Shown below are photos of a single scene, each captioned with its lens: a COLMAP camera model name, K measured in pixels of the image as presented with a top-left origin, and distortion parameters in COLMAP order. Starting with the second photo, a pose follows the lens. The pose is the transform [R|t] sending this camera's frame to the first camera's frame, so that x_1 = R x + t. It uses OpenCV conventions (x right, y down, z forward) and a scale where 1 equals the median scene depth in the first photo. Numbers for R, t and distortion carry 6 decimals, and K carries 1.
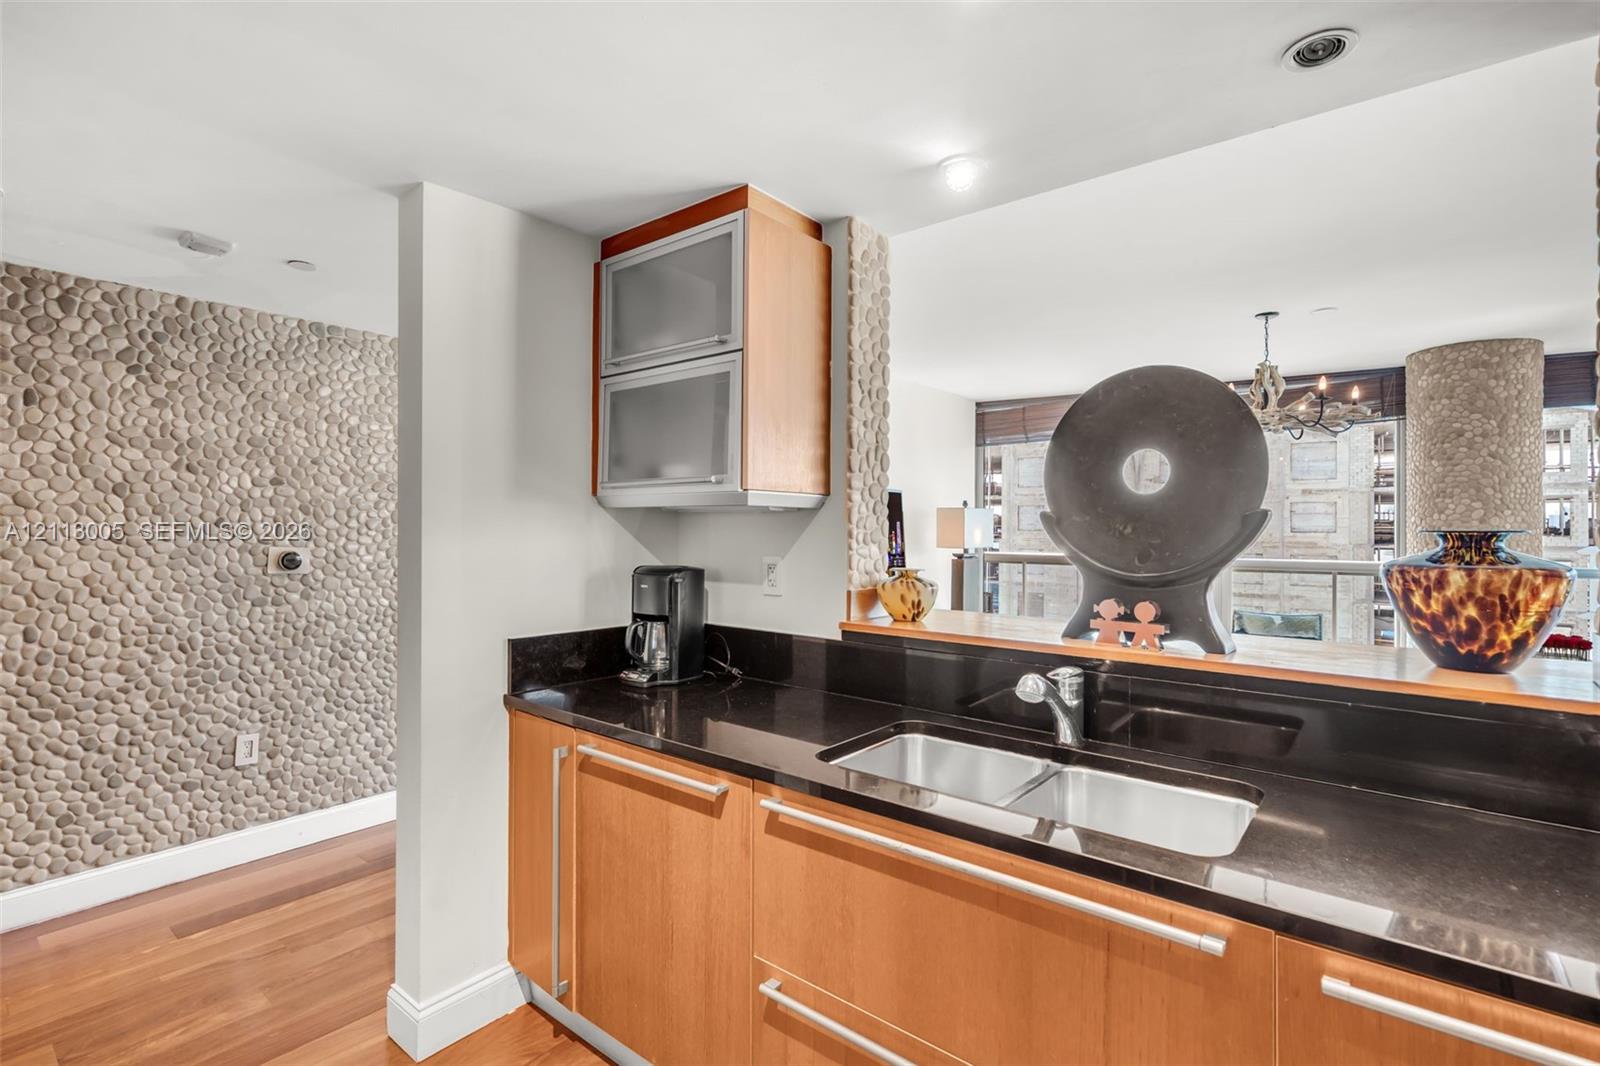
lens RADIAL K [[764.6, 0, 741.5], [0, 764.6, 524.9], [0, 0, 1]] dist [-0.004979, 0.003427]
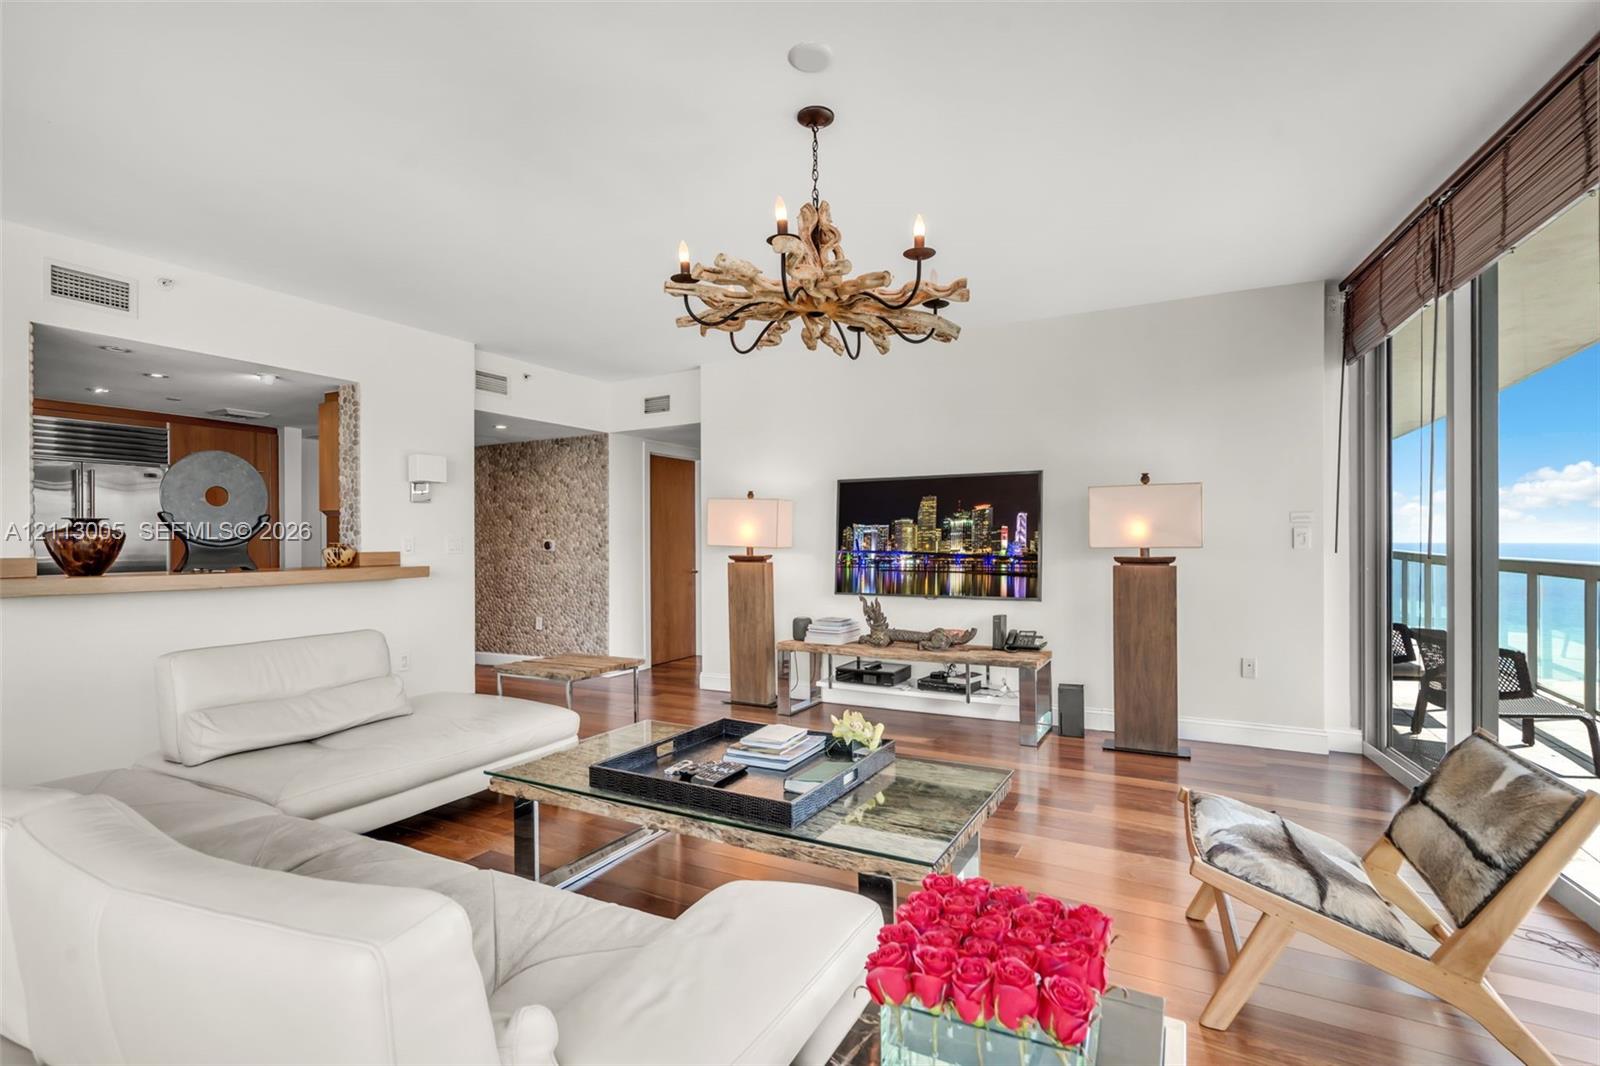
lens RADIAL K [[764.6, 0, 829.4], [0, 764.6, 548.7], [0, 0, 1]] dist [-0.004979, 0.003427]
pose [[0.212697, 0.001068, -0.977118, 1.098161], [0.008310, 0.999961, 0.002902, 0.034348], [0.977083, -0.008737, 0.212679, 0.796305]]
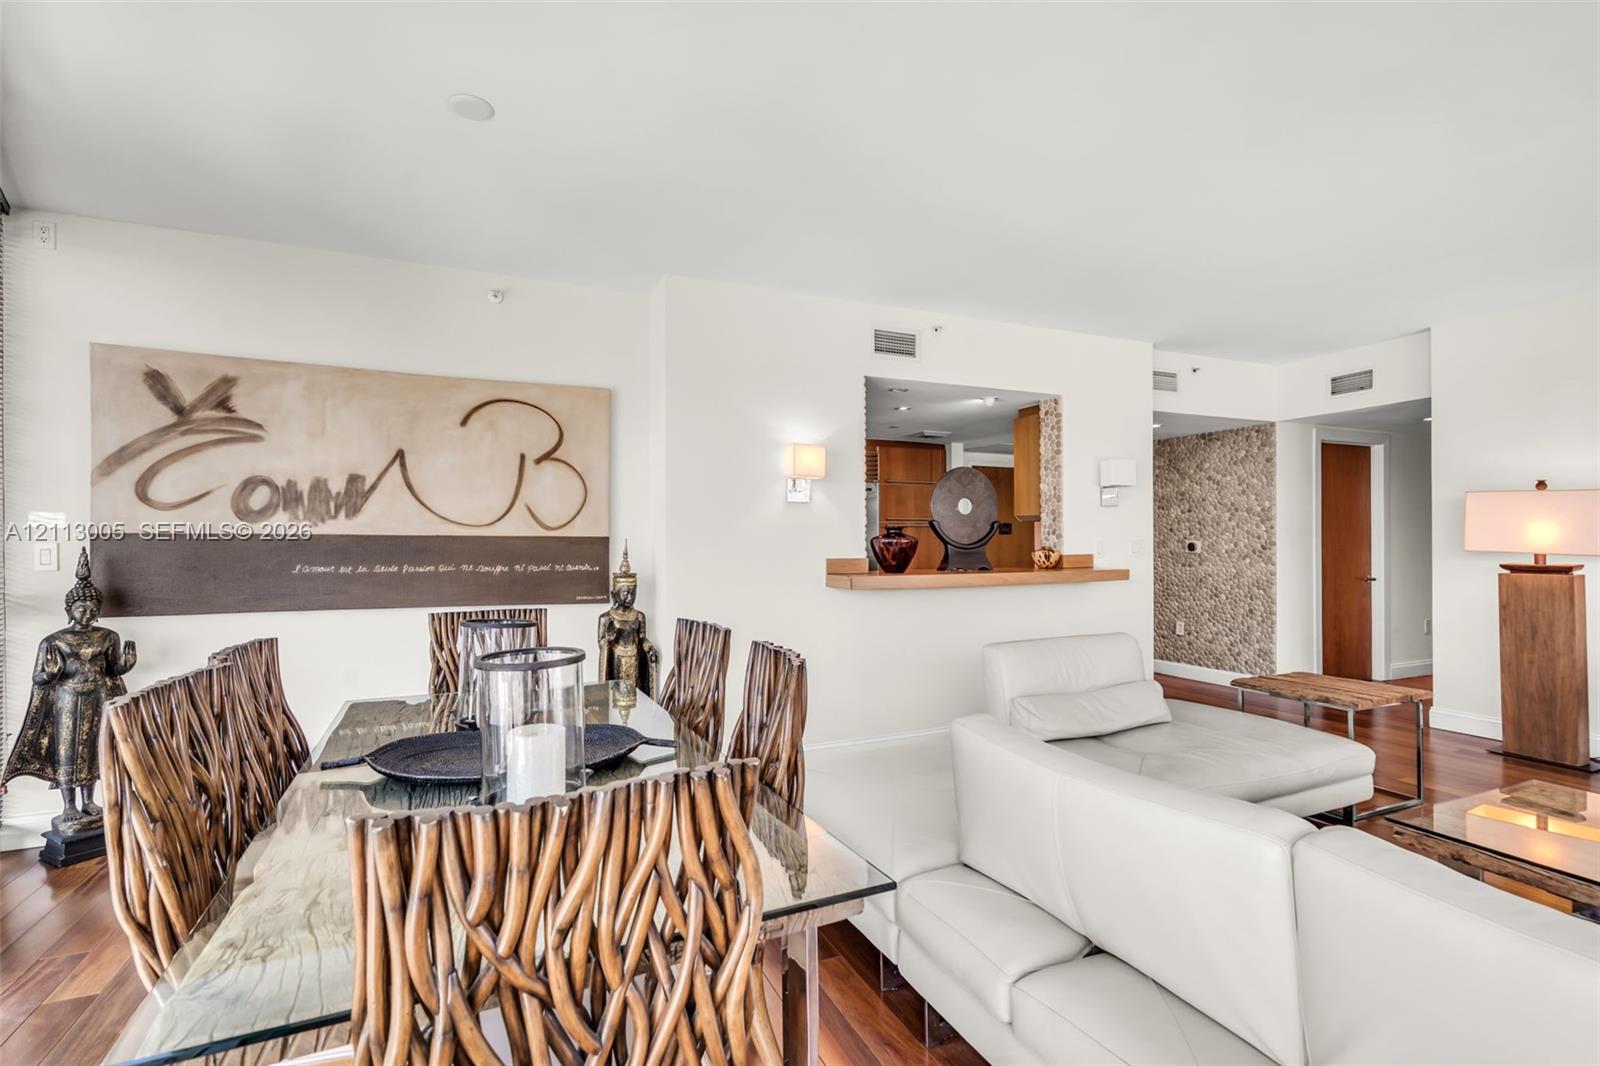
lens RADIAL K [[764.6, 0, 804.0], [0, 764.6, 537.0], [0, 0, 1]] dist [-0.004979, 0.003427]
pose [[-0.442110, -0.008777, -0.896918, 1.103031], [0.002527, 0.999936, -0.011031, 0.023913], [0.896957, -0.007143, -0.442059, 0.576495]]
